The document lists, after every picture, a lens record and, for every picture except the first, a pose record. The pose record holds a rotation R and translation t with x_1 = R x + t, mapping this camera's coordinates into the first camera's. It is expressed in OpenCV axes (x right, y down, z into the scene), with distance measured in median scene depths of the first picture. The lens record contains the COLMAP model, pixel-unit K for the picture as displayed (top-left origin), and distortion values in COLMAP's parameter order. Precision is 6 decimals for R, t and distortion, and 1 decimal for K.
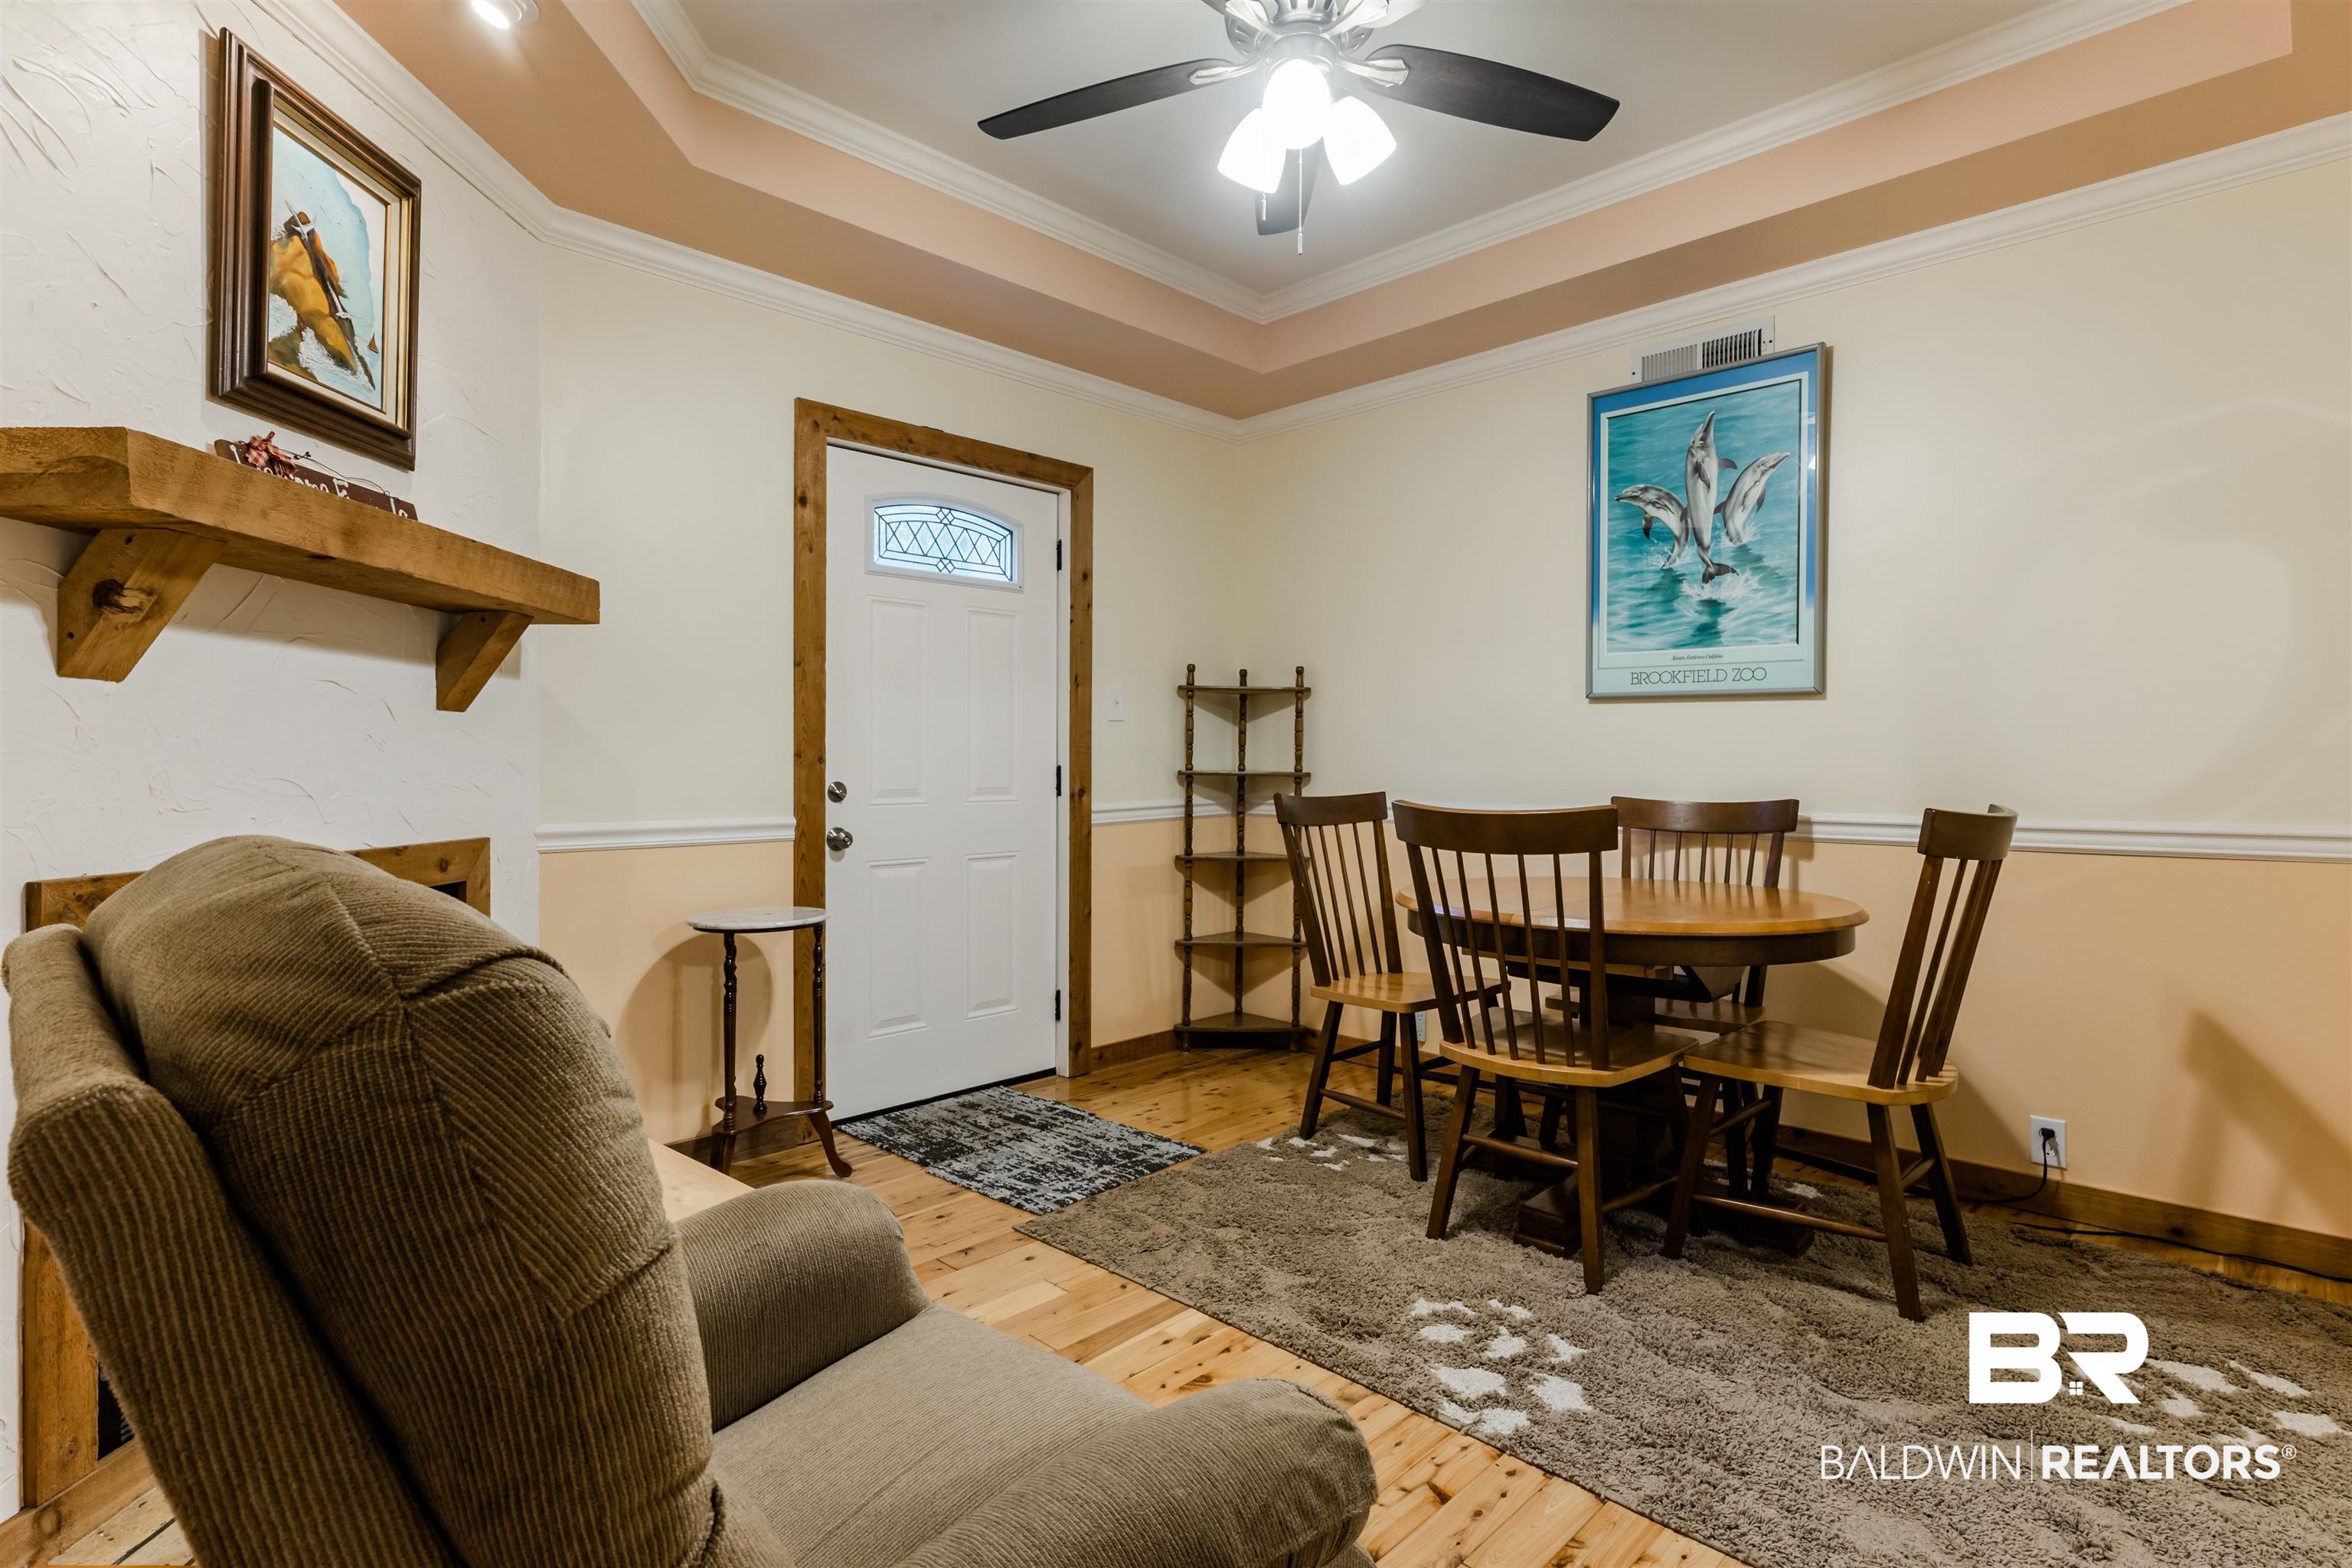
lens RADIAL K [[1160.7, 0, 1184.5], [0, 1160.7, 768.0], [0, 0, 1]] dist [0.001919, 0.000523]
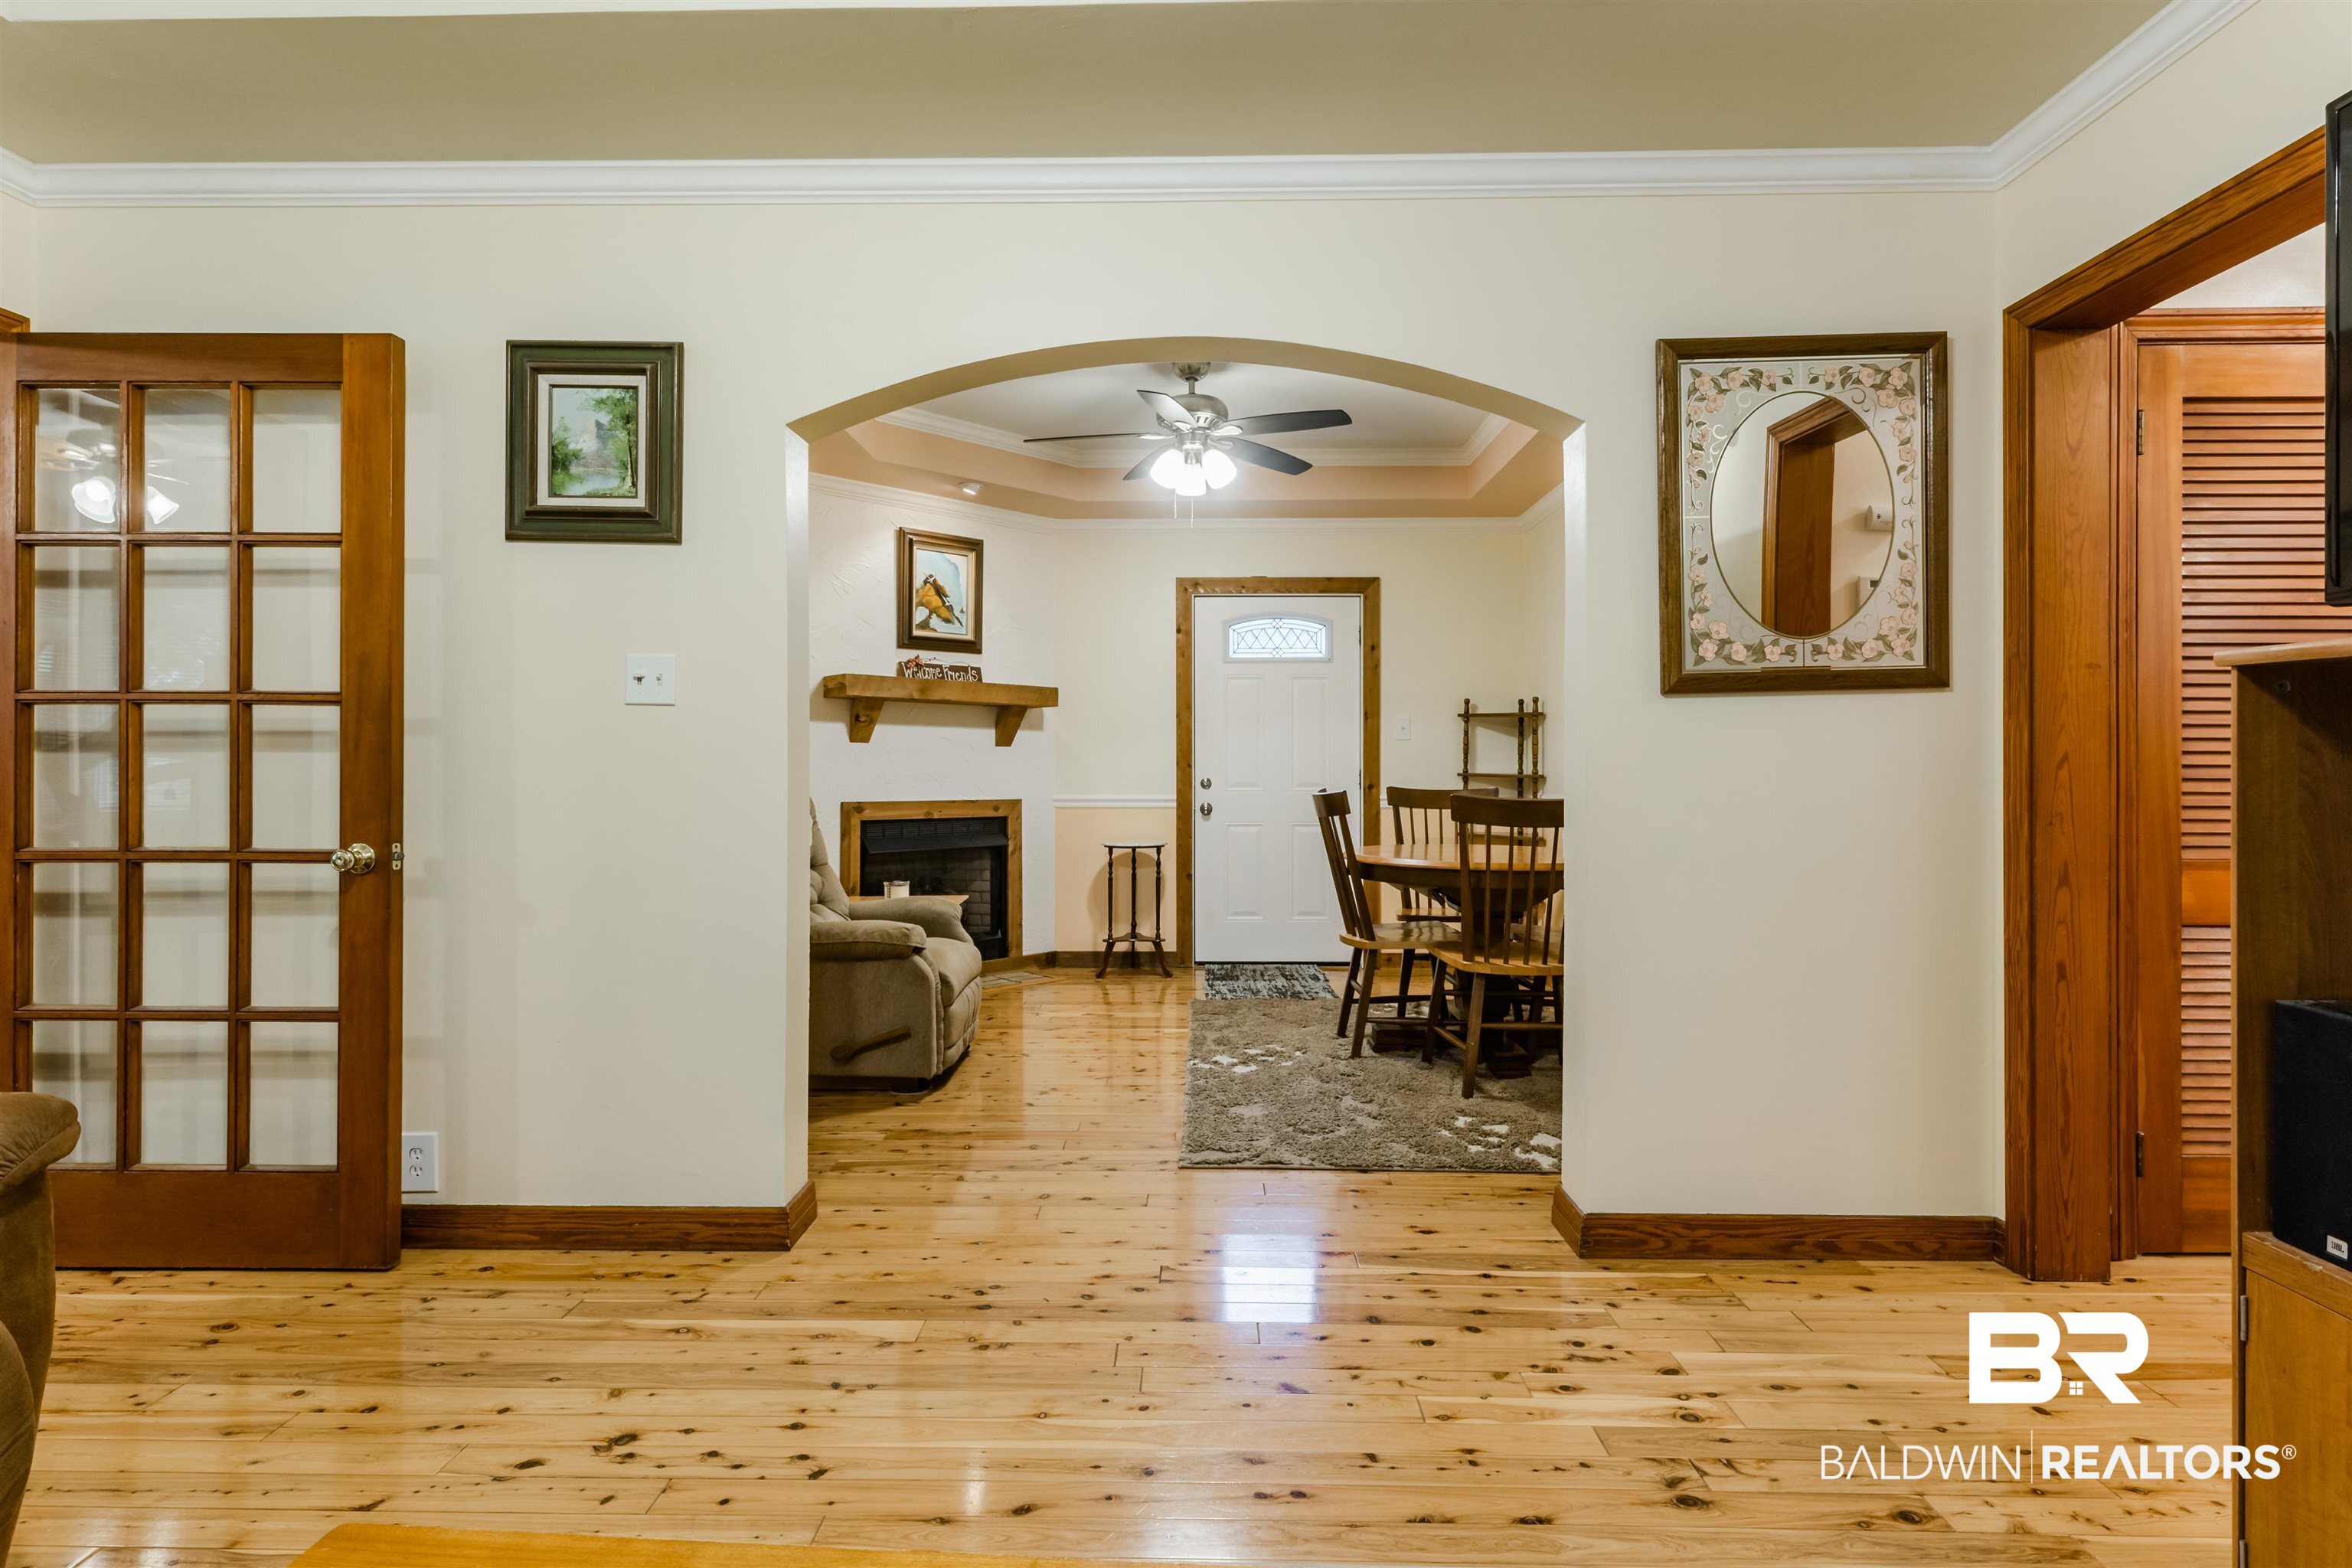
lens RADIAL K [[1147.5, 0, 1176.3], [0, 1147.5, 766.8], [0, 0, 1]] dist [-0.001375, 0.000849]
pose [[0.684685, -0.001075, -0.728838, 1.428643], [-0.003386, 0.999983, -0.004656, 0.003398], [0.728831, 0.005656, 0.684670, -0.403815]]
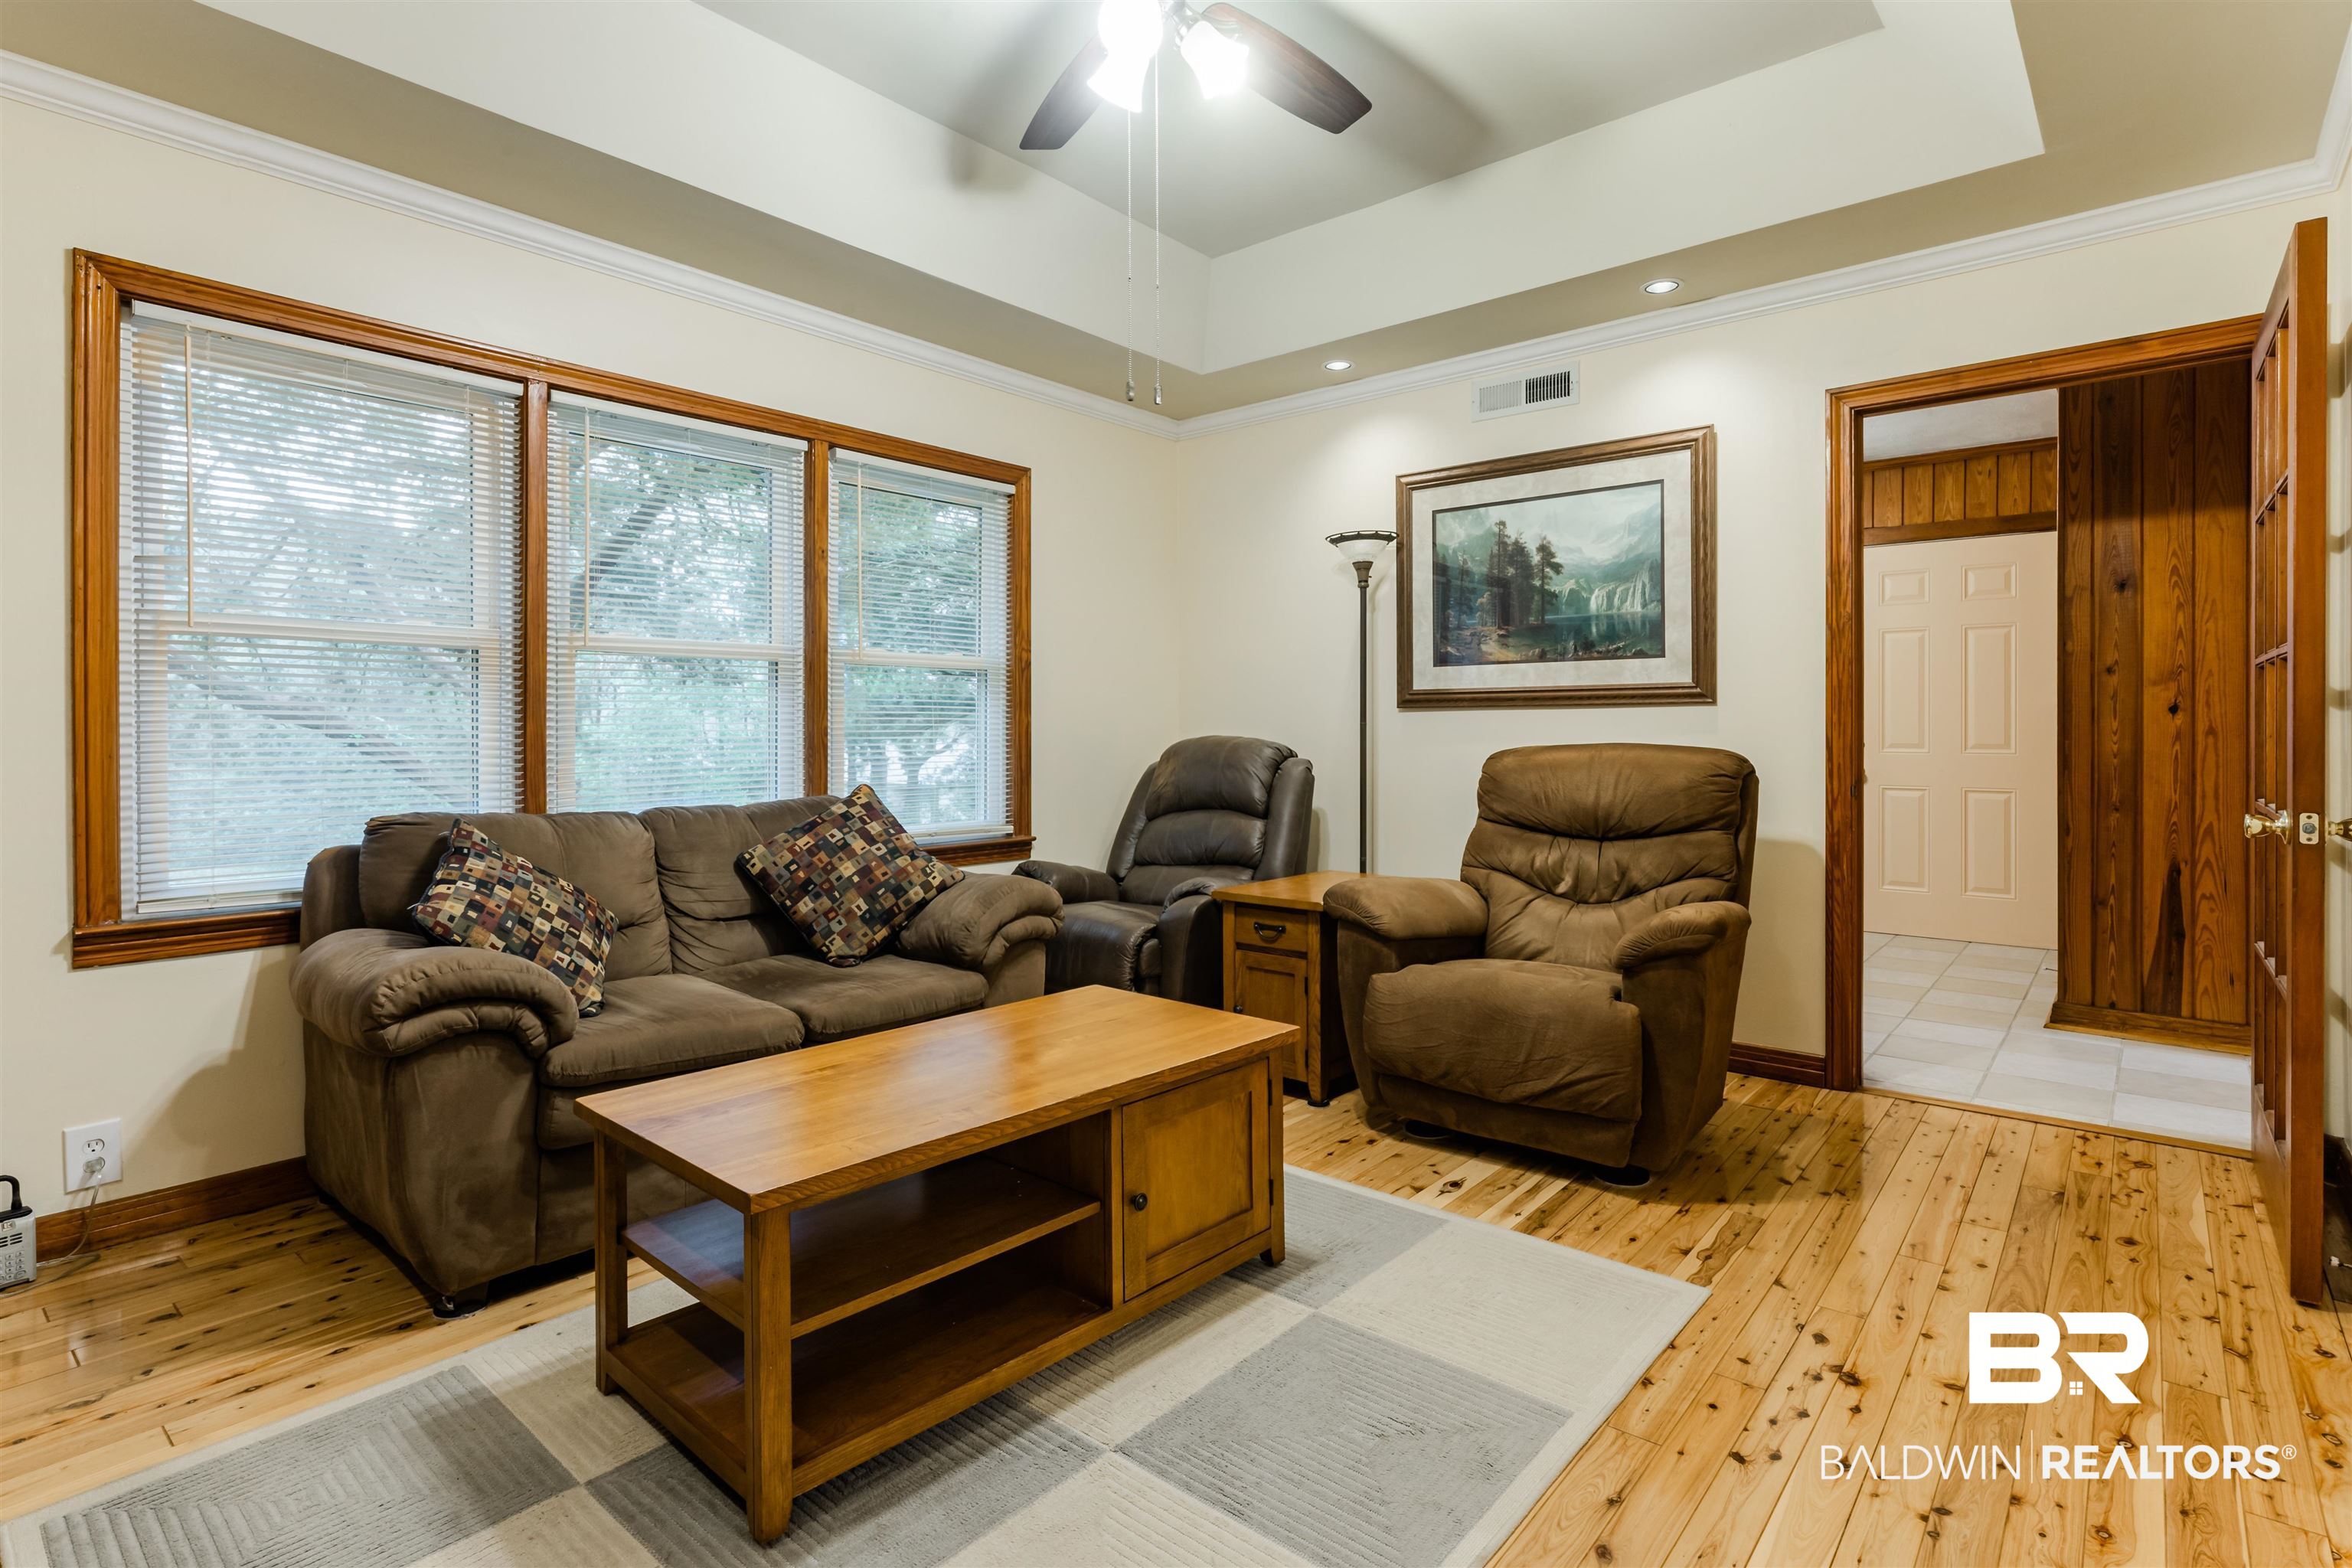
lens RADIAL K [[1164.5, 0, 1181.9], [0, 1164.5, 727.7], [0, 0, 1]] dist [-0.001600, 0.000291]
pose [[-0.996962, 0.000799, -0.077889, 1.138920], [0.000315, 0.999981, 0.006228, -0.004115], [0.077892, 0.006185, -0.996943, 0.615415]]
